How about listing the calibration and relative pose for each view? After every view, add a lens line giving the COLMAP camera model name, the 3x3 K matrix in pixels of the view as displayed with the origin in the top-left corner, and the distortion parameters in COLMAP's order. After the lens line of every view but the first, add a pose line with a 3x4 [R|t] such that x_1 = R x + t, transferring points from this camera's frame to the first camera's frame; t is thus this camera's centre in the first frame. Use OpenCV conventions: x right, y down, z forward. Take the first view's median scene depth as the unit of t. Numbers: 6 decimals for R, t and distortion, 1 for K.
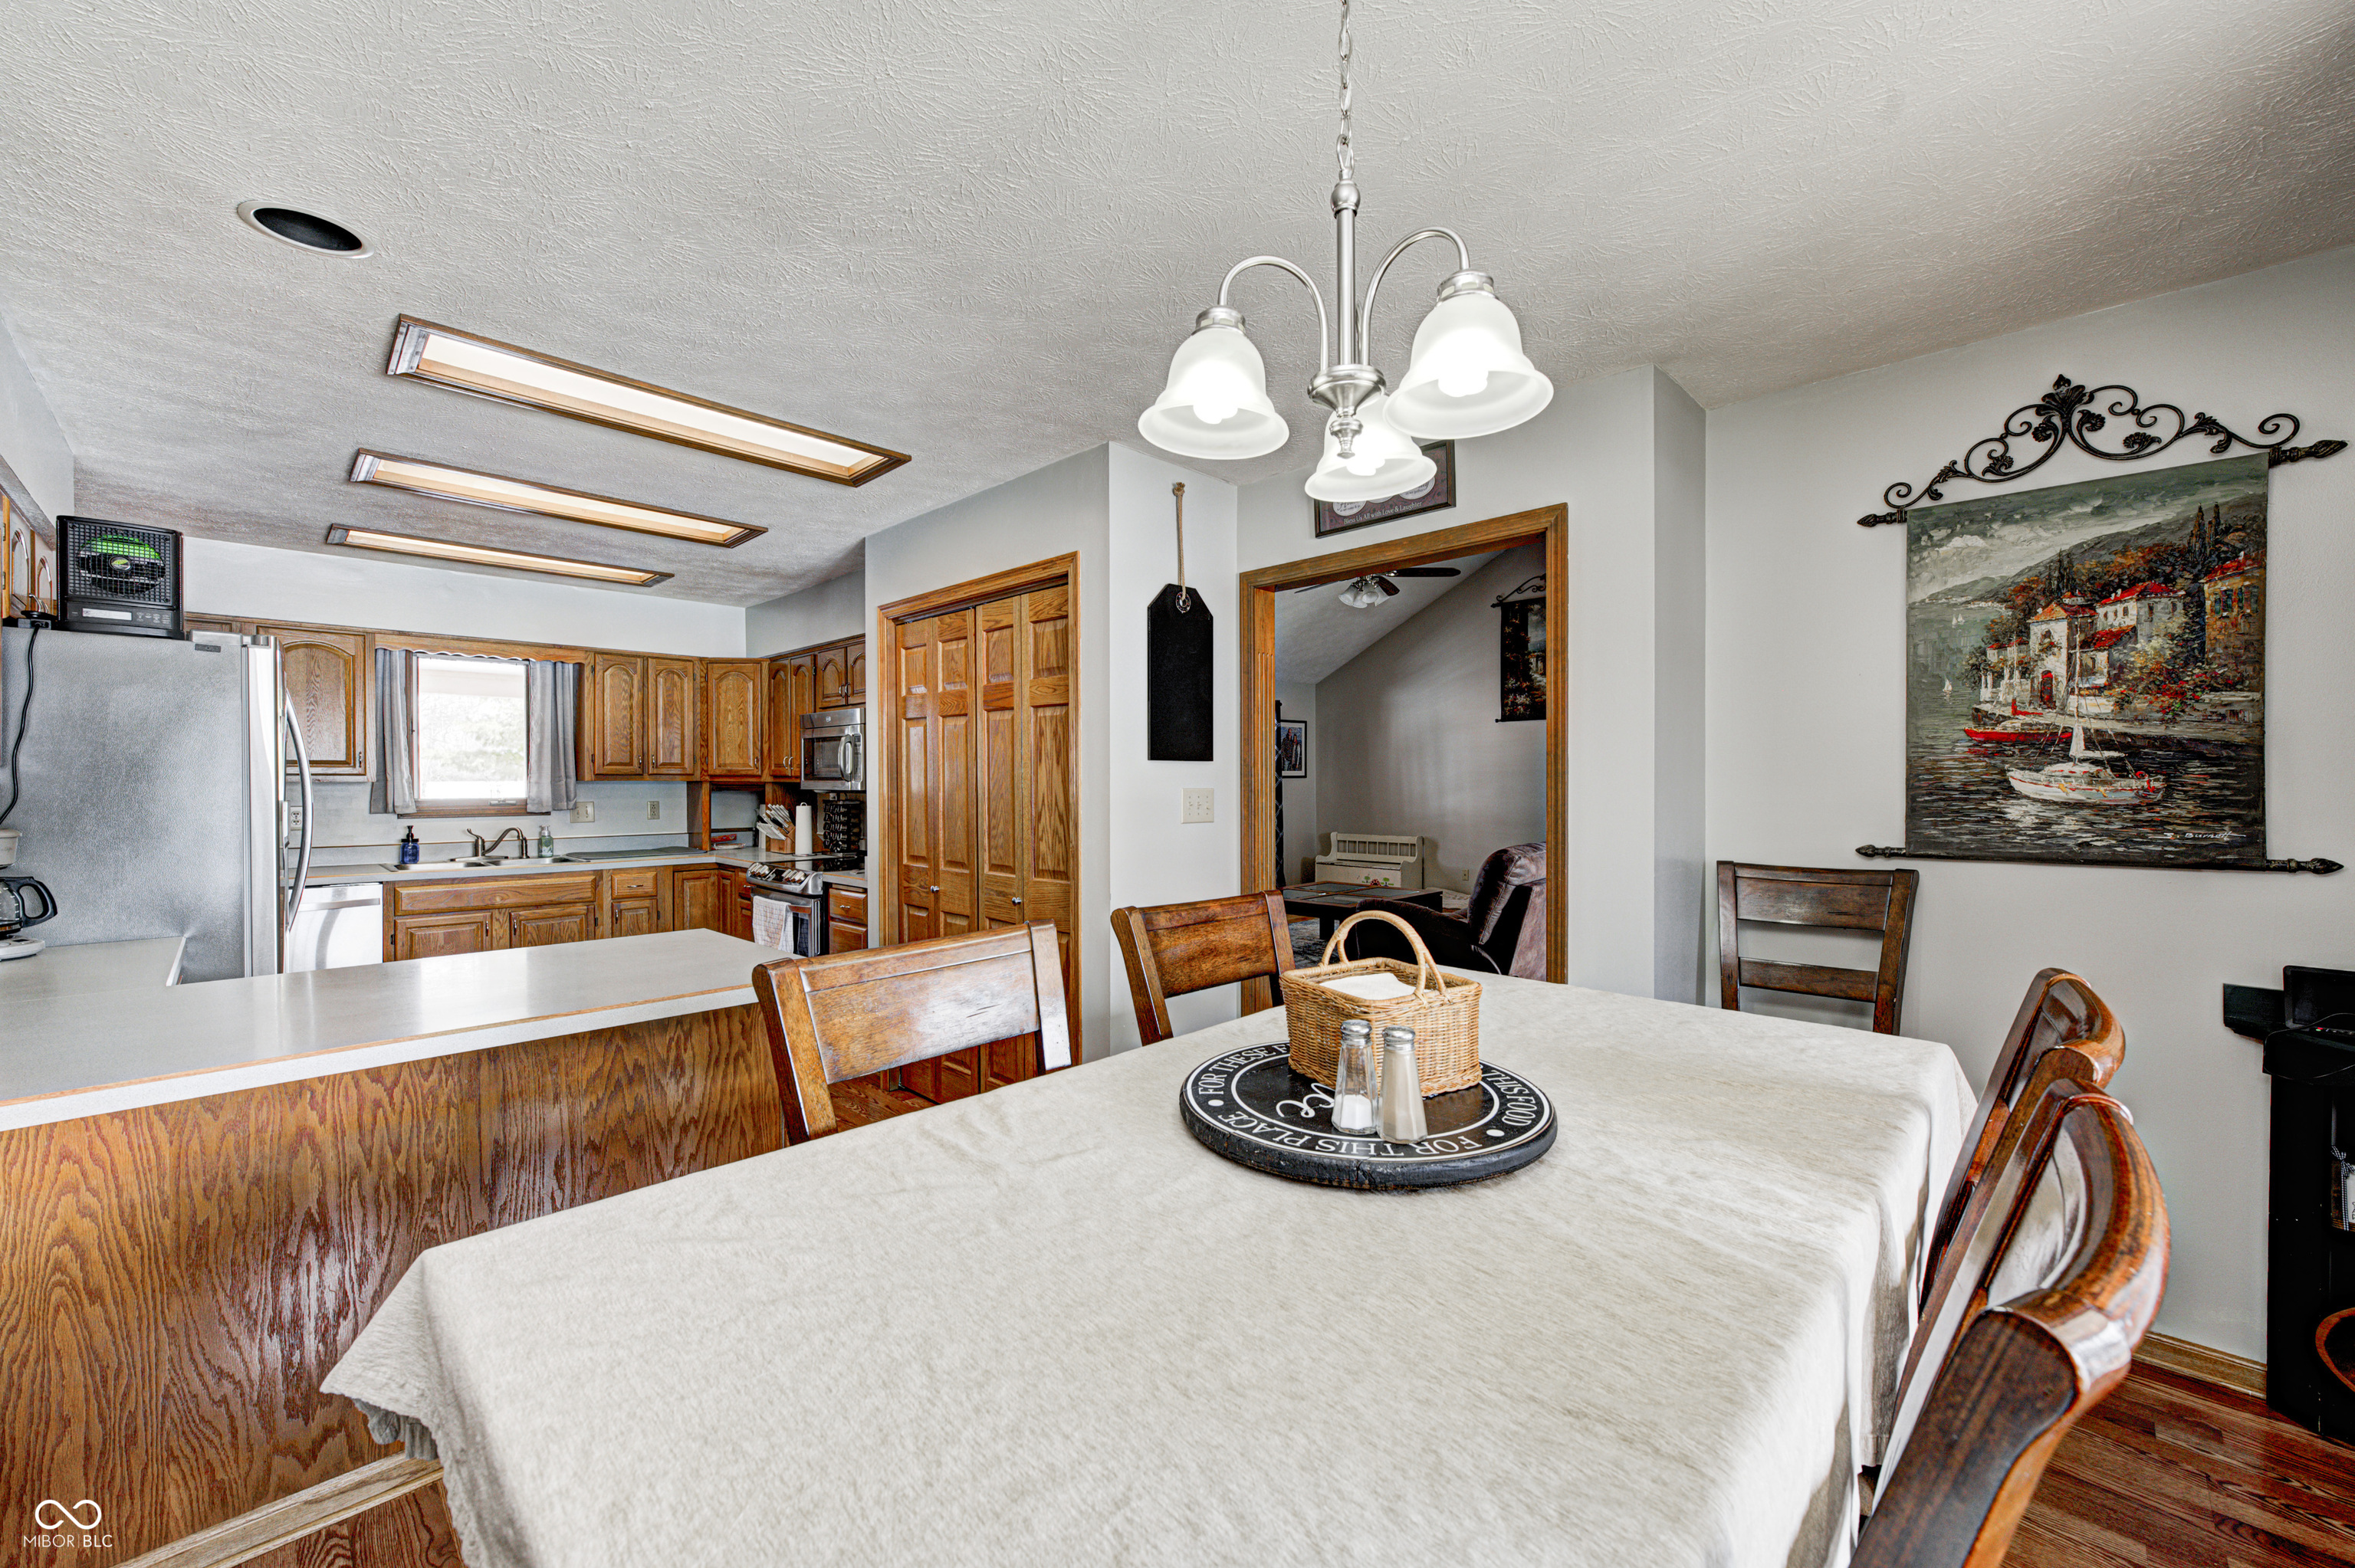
lens RADIAL K [[926.9, 0, 1182.9], [0, 926.9, 786.3], [0, 0, 1]] dist [0.000984, 0.000379]
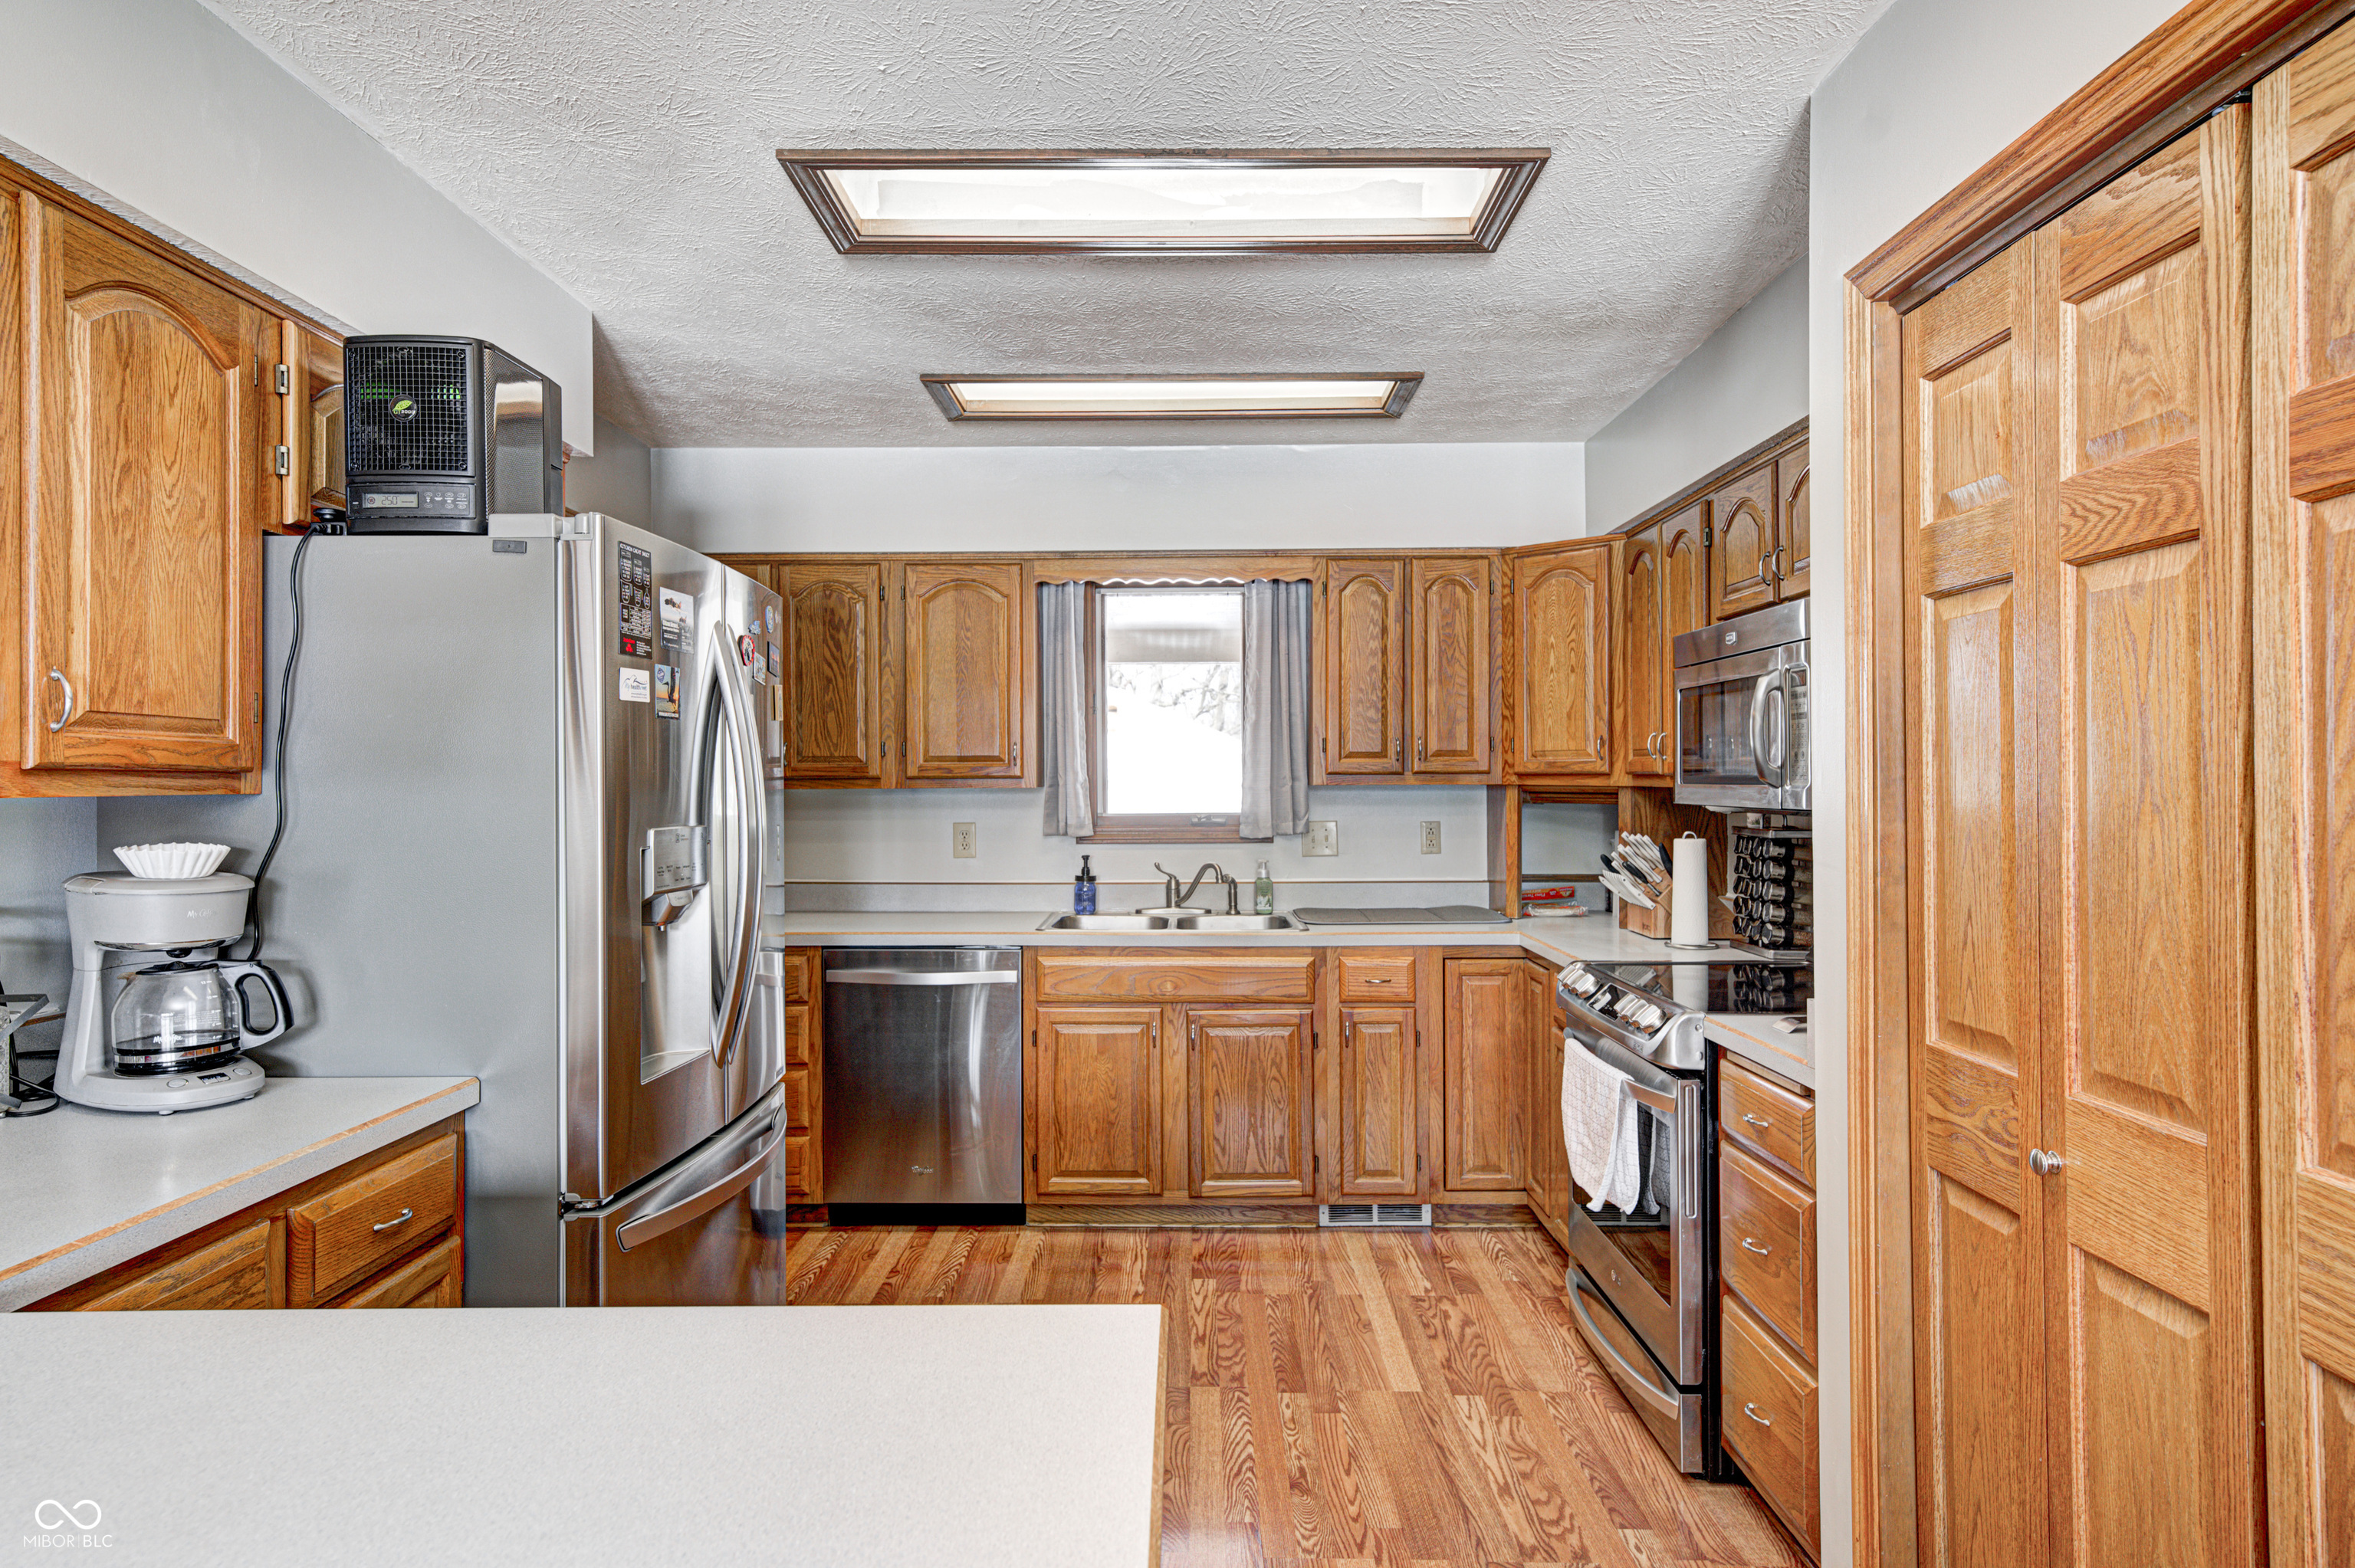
lens RADIAL K [[1338.2, 0, 1180.6], [0, 1338.2, 788.1], [0, 0, 1]] dist [0.014905, -0.001911]
pose [[0.695143, 0.000253, -0.718872, -0.113424], [0.000187, 1.000000, 0.000532, -0.004603], [0.718872, -0.000504, 0.695143, 0.380586]]
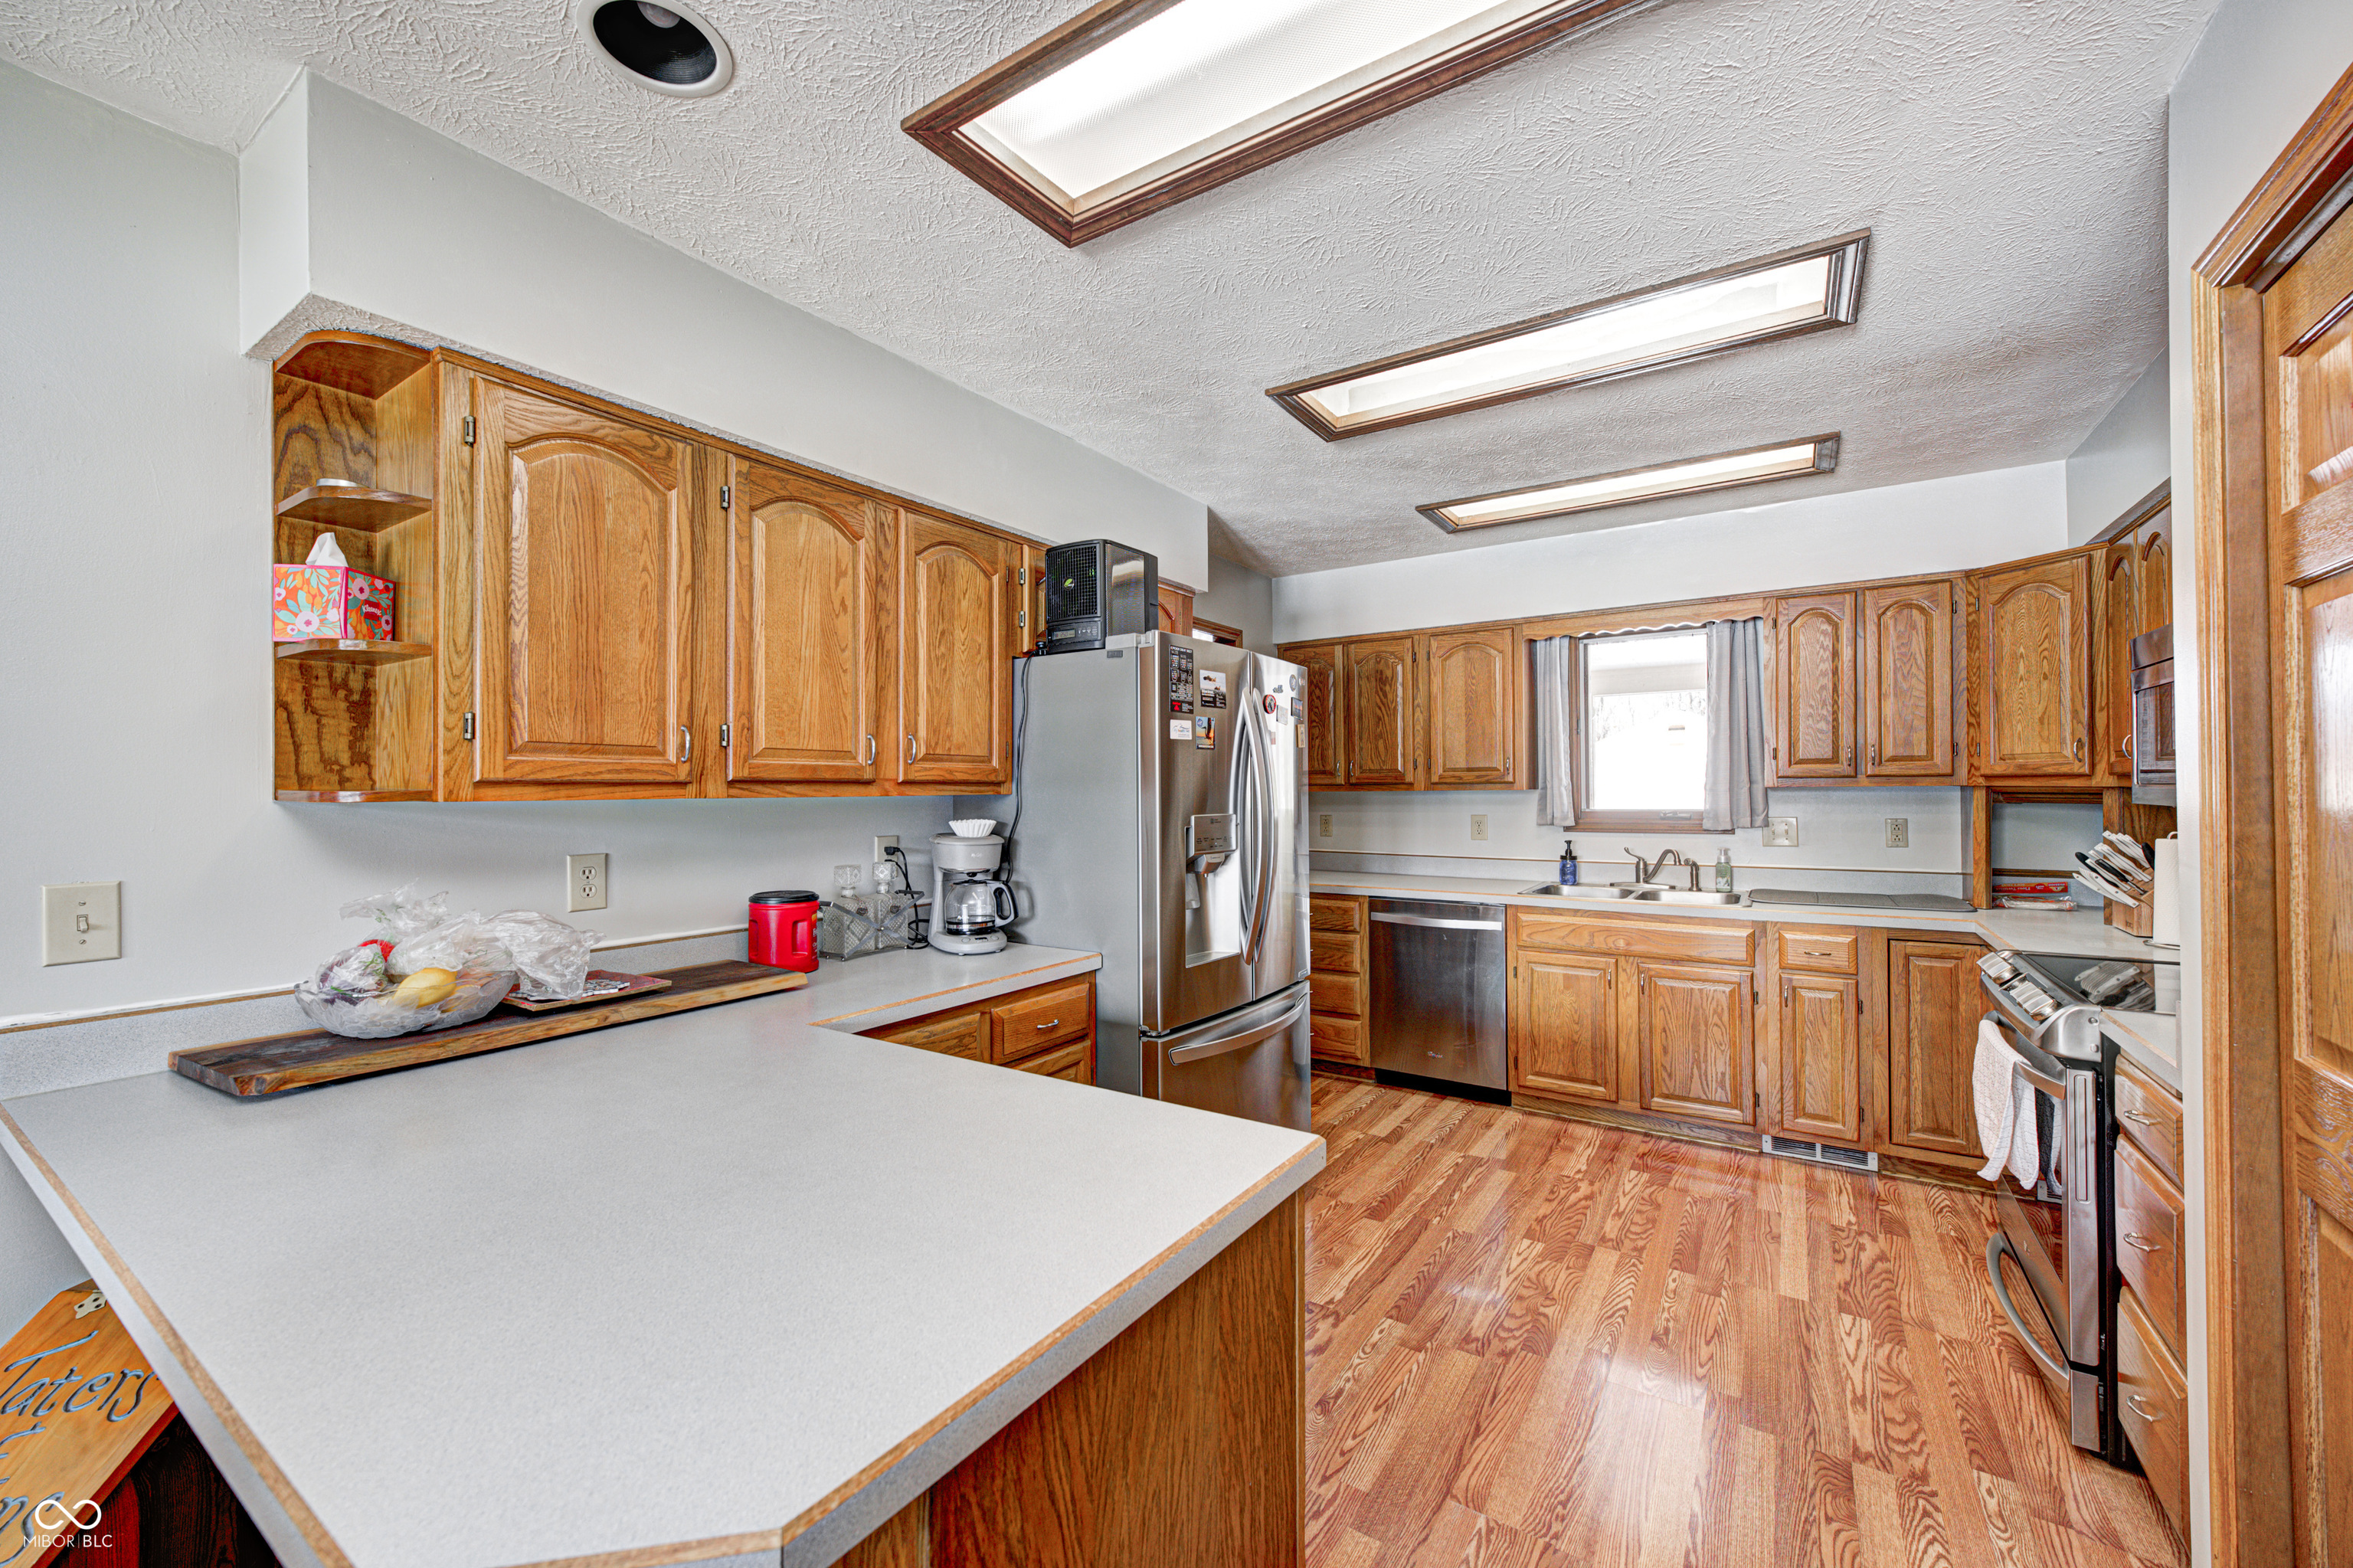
lens RADIAL K [[926.2, 0, 1179.5], [0, 926.2, 790.2], [0, 0, 1]] dist [0.000984, 0.000379]
pose [[0.193185, -0.001330, -0.981162, -0.055937], [0.003043, 0.999995, -0.000756, -0.004404], [0.981158, -0.002839, 0.193188, 0.454451]]
